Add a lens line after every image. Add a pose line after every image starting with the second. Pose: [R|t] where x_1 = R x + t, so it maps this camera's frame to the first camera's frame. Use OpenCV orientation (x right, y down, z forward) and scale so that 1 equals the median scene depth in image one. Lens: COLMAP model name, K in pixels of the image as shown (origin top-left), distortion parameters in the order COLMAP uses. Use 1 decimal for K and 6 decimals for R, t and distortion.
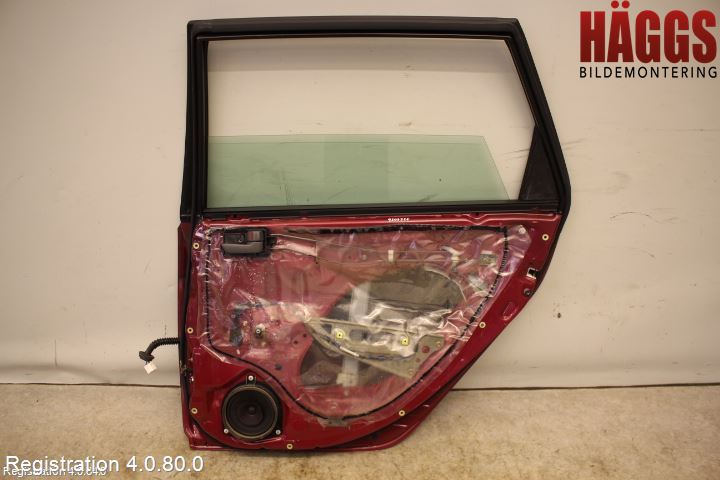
lens RADIAL K [[592.9, 0, 362.9], [0, 592.9, 241.2], [0, 0, 1]] dist [-0.150529, 0.098548]
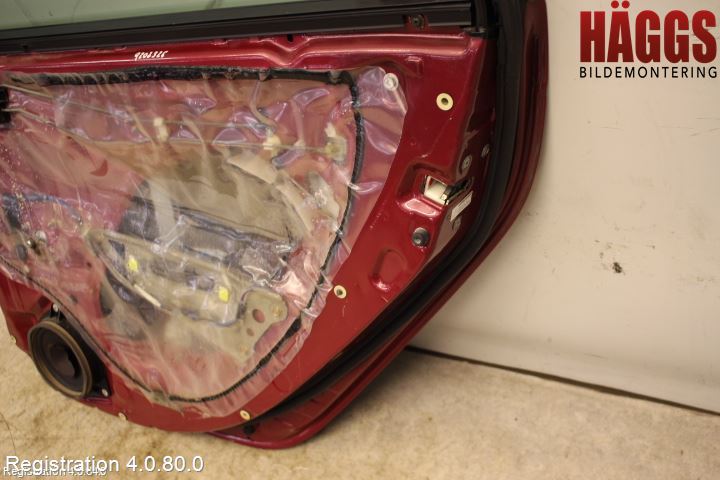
lens RADIAL K [[769.7, 0, 380.4], [0, 769.7, 237.5], [0, 0, 1]] dist [-0.096200, 0.000000]
pose [[0.853925, 0.121264, -0.506070, 0.492587], [0.067215, 0.938625, 0.338328, -0.084387], [0.516037, -0.322922, 0.793365, 0.547638]]
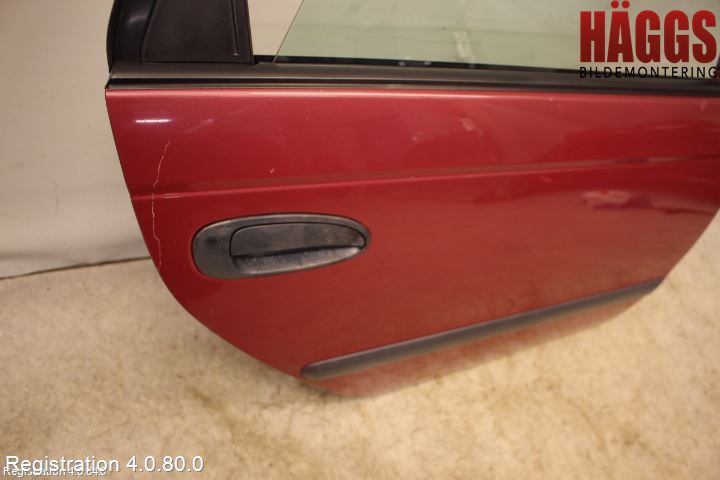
lens RADIAL K [[592.9, 0, 357.6], [0, 592.9, 243.8], [0, 0, 1]] dist [-0.150529, 0.098548]
pose [[0.899508, -0.128690, 0.417522, -0.505016], [-0.068180, 0.902582, 0.425085, -0.067210], [-0.431552, -0.410834, 0.803105, 0.441837]]
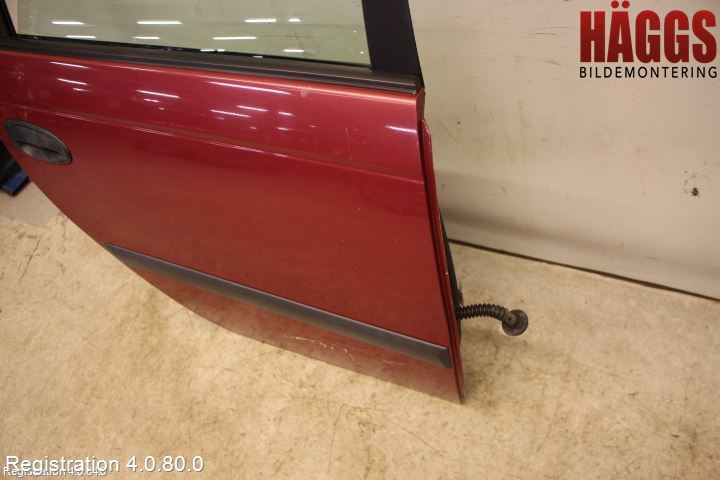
lens RADIAL K [[592.9, 0, 363.8], [0, 592.9, 242.2], [0, 0, 1]] dist [-0.150529, 0.098548]
pose [[0.862711, 0.201998, -0.463602, 0.348443], [0.001016, 0.916063, 0.401033, -0.057476], [0.505697, -0.346446, 0.790092, 0.397172]]
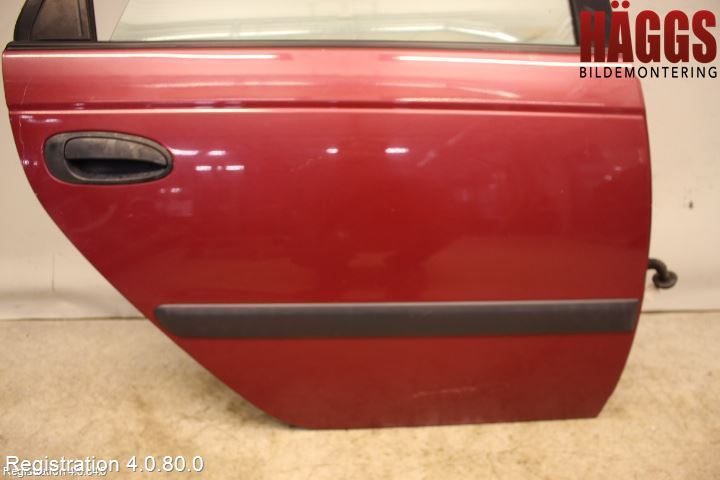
lens RADIAL K [[592.9, 0, 361.7], [0, 592.9, 237.3], [0, 0, 1]] dist [-0.150529, 0.098548]
pose [[0.999778, -0.016540, -0.013015, -0.111780], [0.015262, 0.995564, -0.092838, 0.253787], [0.014492, 0.092619, 0.995596, 0.236925]]
